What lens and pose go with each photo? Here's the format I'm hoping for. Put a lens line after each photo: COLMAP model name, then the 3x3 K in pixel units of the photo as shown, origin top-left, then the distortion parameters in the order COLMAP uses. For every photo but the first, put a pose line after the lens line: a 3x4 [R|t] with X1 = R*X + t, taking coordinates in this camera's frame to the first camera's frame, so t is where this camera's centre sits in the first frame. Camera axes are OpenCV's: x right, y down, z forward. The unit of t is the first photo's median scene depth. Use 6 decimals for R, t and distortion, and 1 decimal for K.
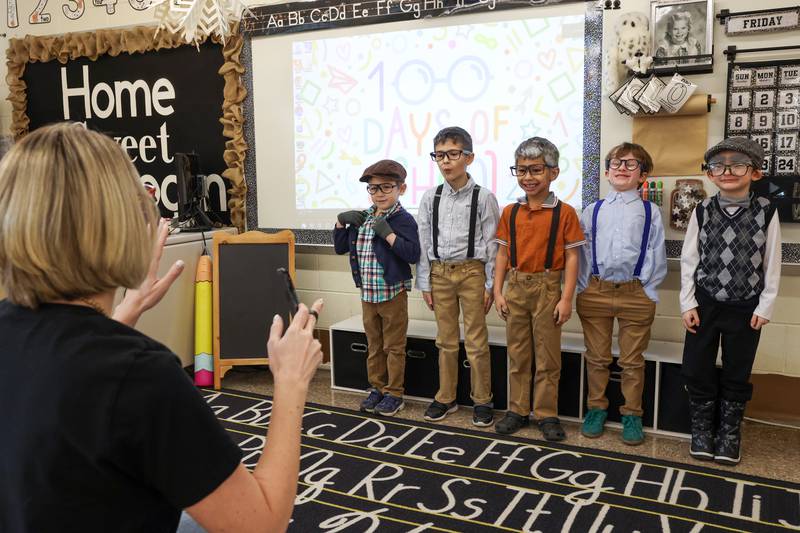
lens RADIAL K [[725.0, 0, 400.0], [0, 725.0, 266.5], [0, 0, 1]] dist [-0.036232, 0.084277]
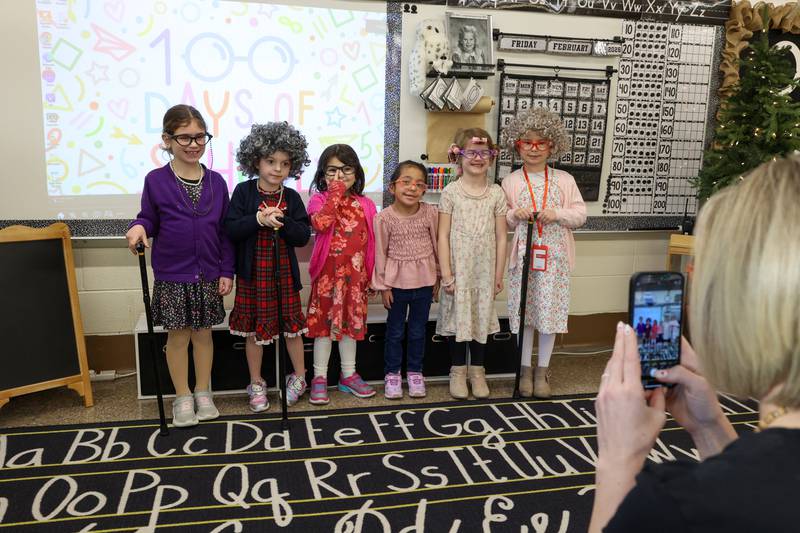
lens RADIAL K [[676.8, 0, 400.0], [0, 676.8, 266.5], [0, 0, 1]] dist [-0.041646, 0.059306]
pose [[0.772382, -0.080864, 0.629989, -0.388802], [0.057380, 0.996690, 0.057583, -0.024502], [-0.632561, -0.008327, 0.774466, 0.188910]]
